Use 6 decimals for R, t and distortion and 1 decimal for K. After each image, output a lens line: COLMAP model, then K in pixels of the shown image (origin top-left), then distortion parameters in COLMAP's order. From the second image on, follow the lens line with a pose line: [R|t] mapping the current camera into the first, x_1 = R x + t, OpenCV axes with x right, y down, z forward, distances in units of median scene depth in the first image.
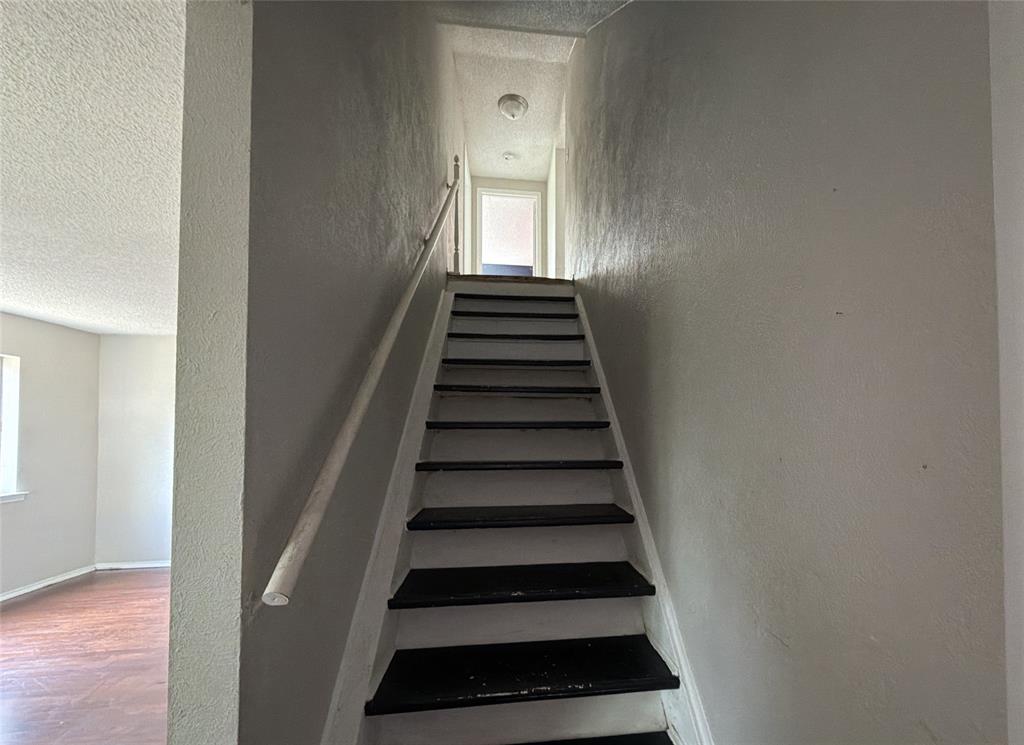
lens RADIAL K [[427.0, 0, 549.5], [0, 427.0, 423.7], [0, 0, 1]] dist [0.011407, -0.006200]
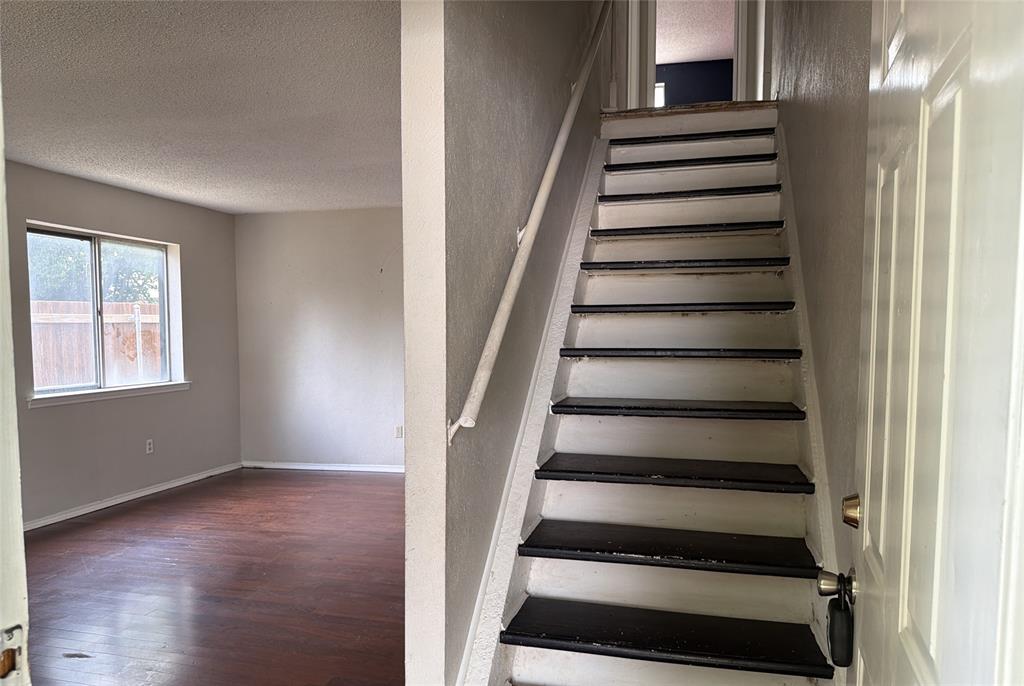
lens RADIAL K [[710.7, 0, 510.7], [0, 710.7, 379.0], [0, 0, 1]] dist [0.046617, -0.001702]
pose [[0.927990, 0.026105, -0.371689, 0.124310], [0.008973, 0.995688, 0.092332, 0.008770], [0.372496, -0.089019, 0.923754, -0.361453]]
